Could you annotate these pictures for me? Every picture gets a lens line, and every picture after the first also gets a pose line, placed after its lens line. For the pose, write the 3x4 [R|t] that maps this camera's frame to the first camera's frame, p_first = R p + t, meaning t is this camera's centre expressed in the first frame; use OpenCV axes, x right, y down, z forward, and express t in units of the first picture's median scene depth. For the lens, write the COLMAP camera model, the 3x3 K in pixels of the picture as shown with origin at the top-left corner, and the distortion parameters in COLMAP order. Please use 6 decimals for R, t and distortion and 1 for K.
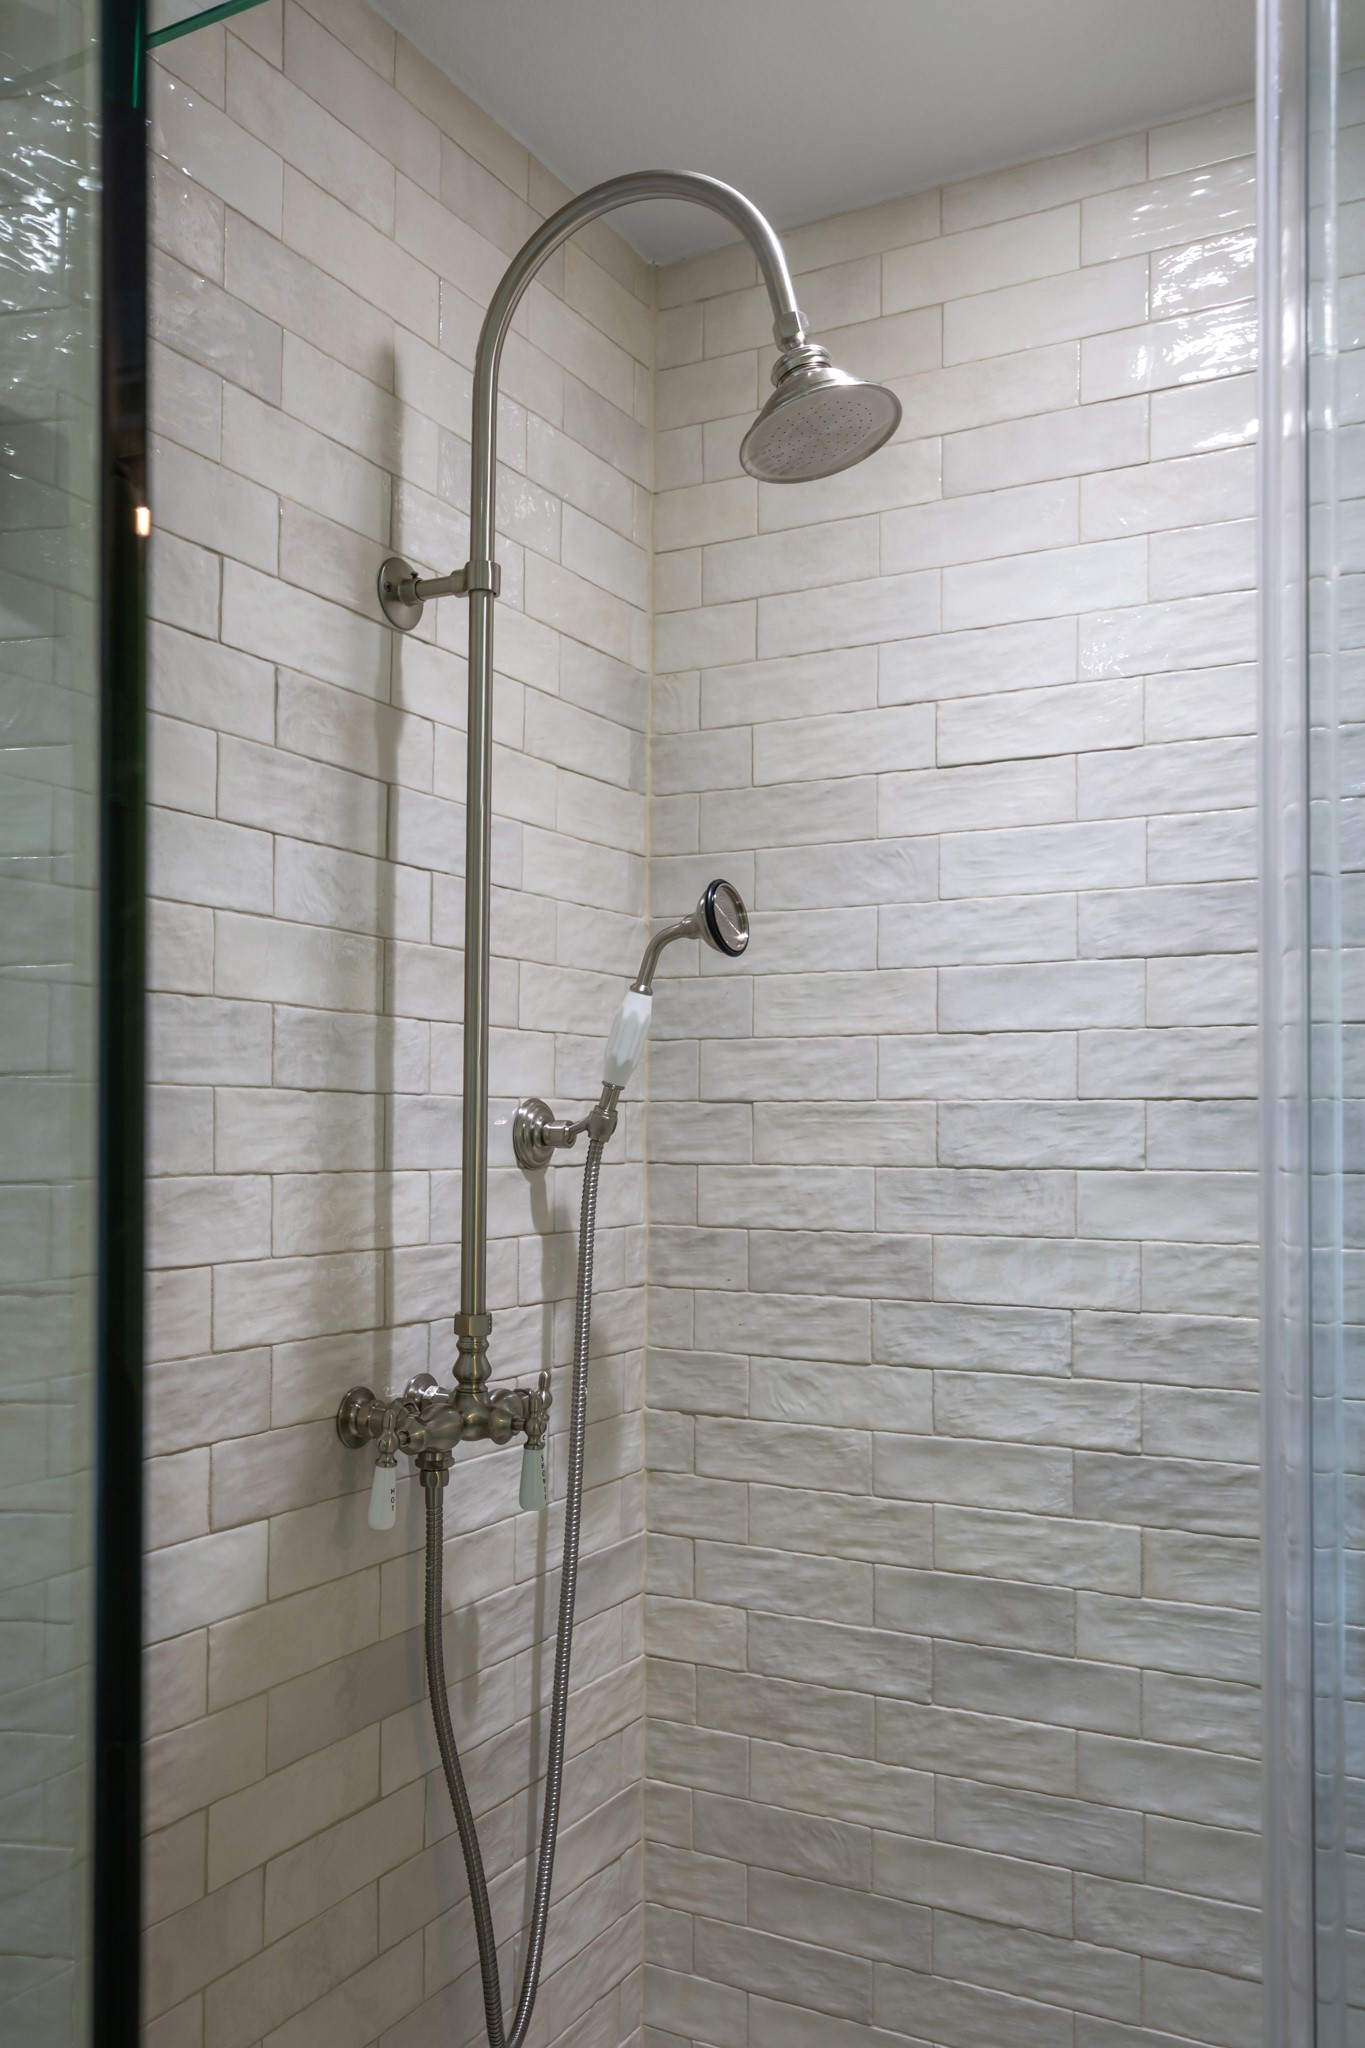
lens RADIAL K [[1665.7, 0, 682.1], [0, 1665.7, 1091.3], [0, 0, 1]] dist [0.000217, -0.007069]
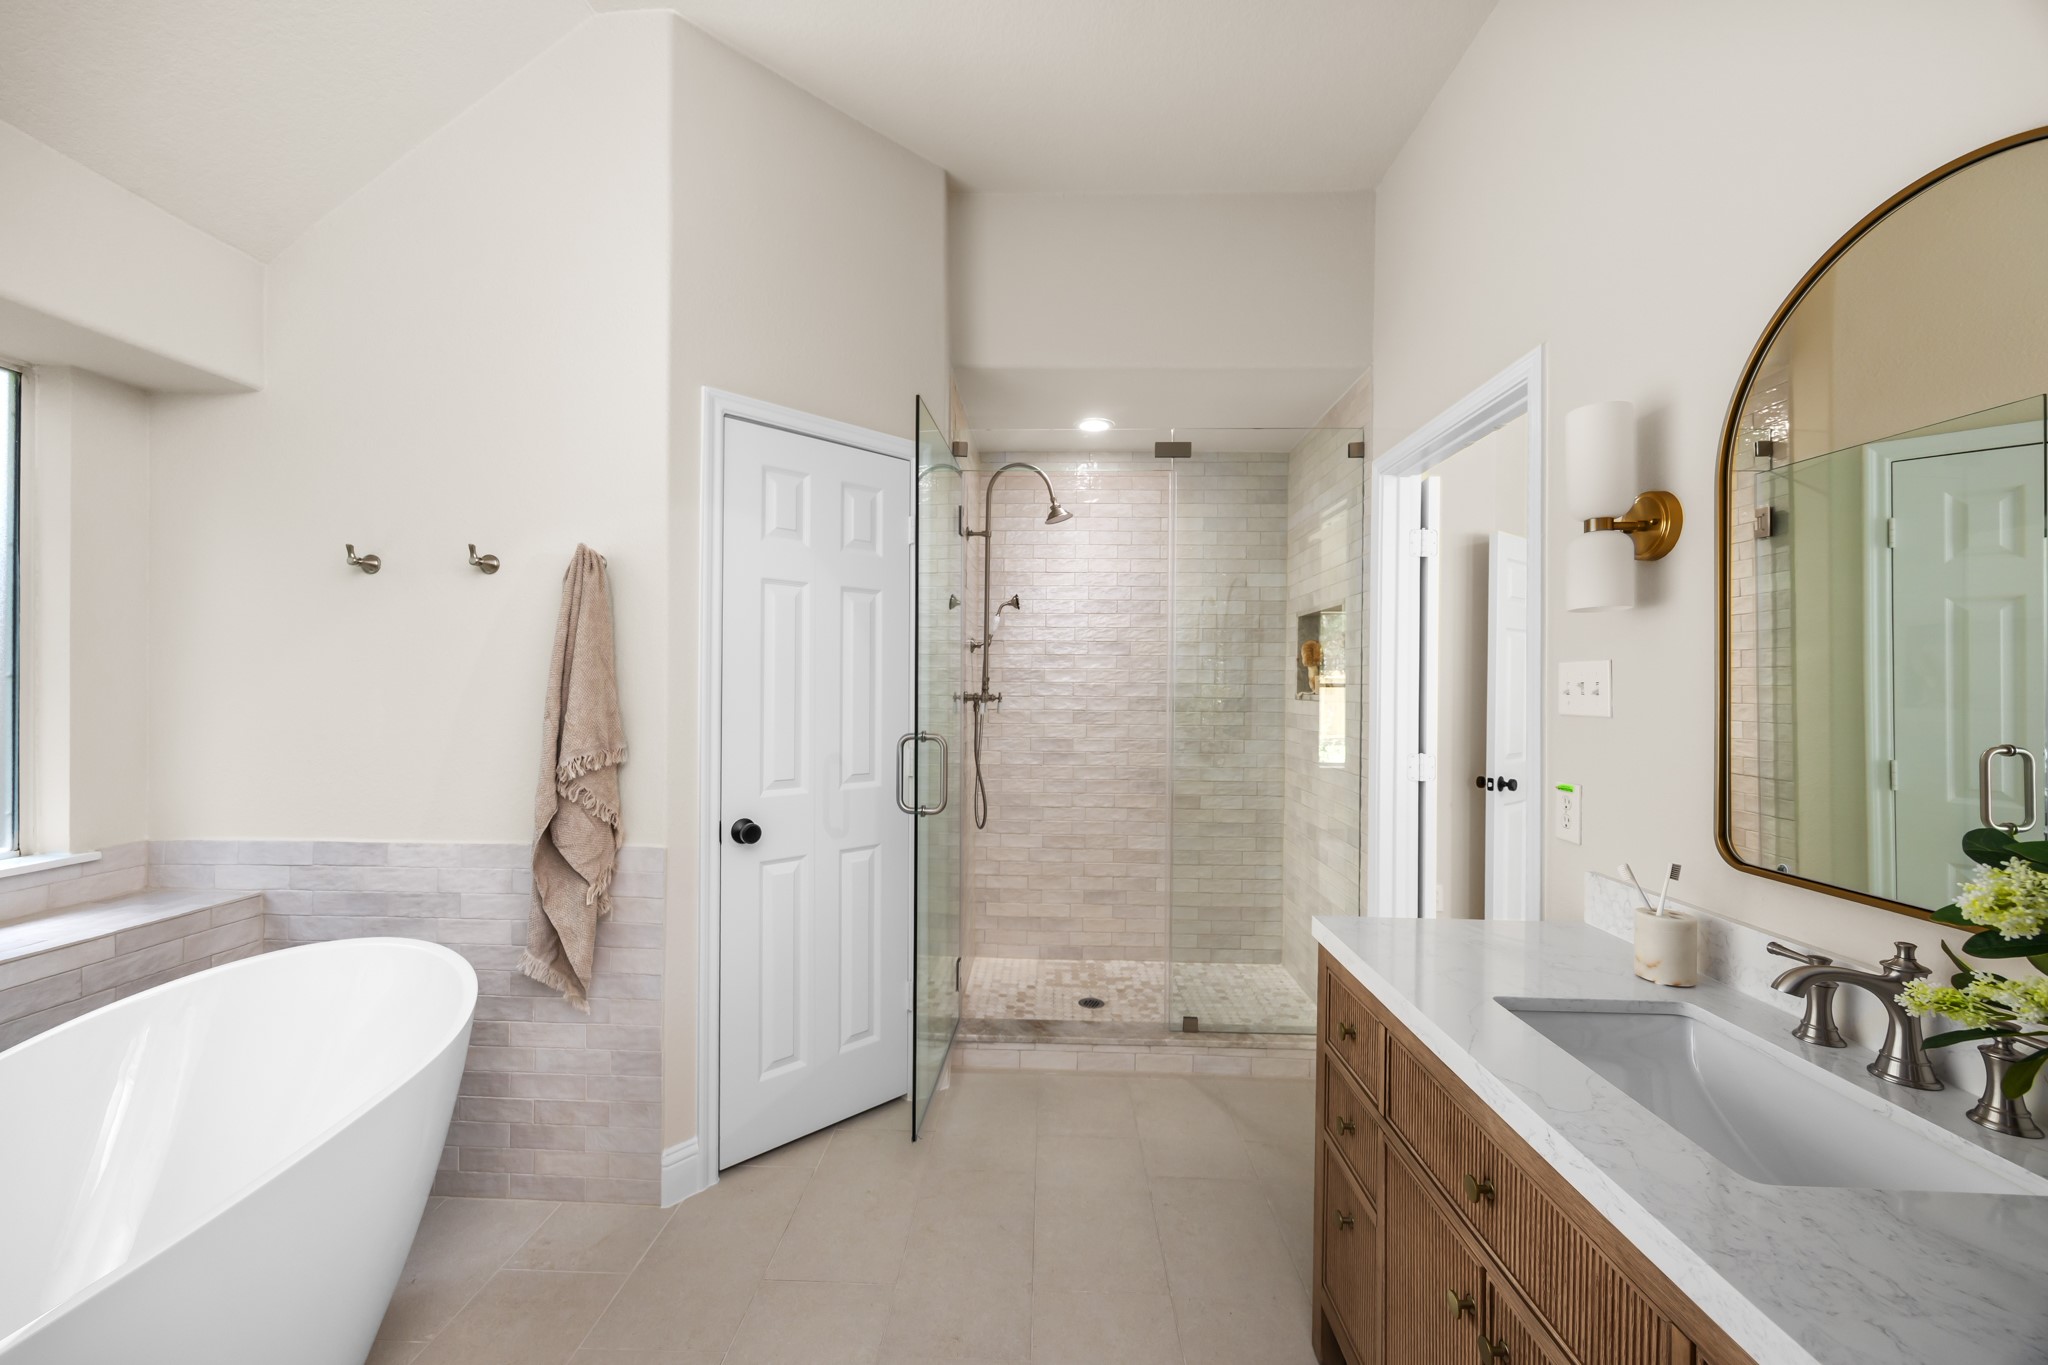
lens RADIAL K [[797.9, 0, 1027.1], [0, 797.9, 681.4], [0, 0, 1]] dist [0.000375, 0.000120]
pose [[0.901860, 0.013837, 0.431808, -0.909332], [-0.015718, 0.999876, 0.000788, 0.122940], [-0.431743, -0.007498, 0.901965, -1.089857]]
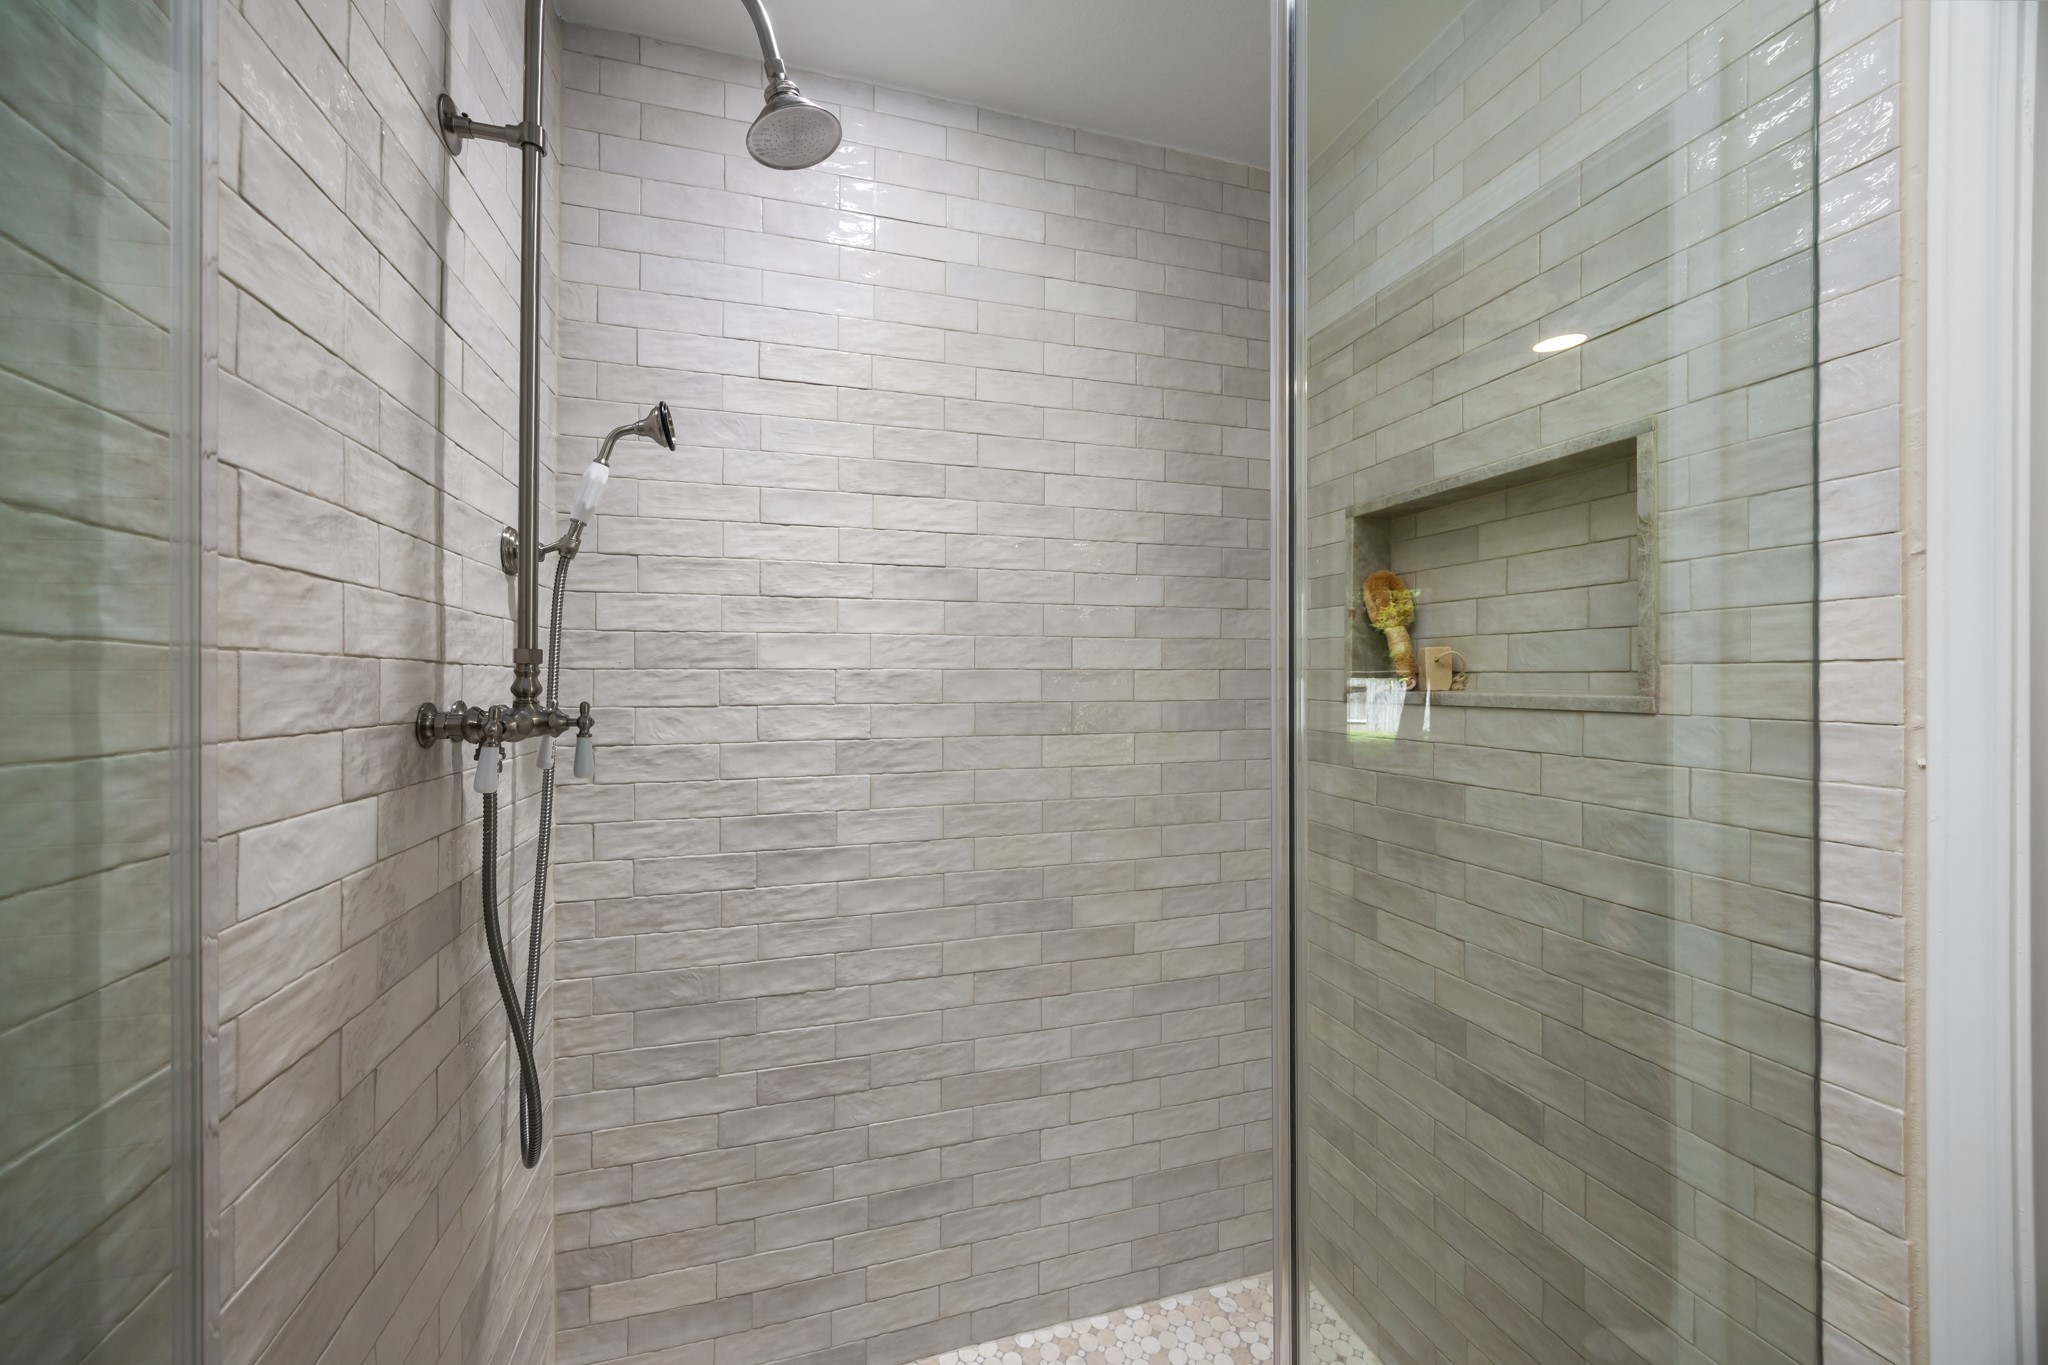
lens RADIAL K [[777.3, 0, 1020.6], [0, 777.3, 672.8], [0, 0, 1]] dist [-0.001254, -0.000006]
pose [[0.711615, 0.000178, 0.702569, -0.246718], [-0.010448, 0.999892, 0.010330, 0.119632], [-0.702492, -0.014691, 0.711540, 0.189203]]
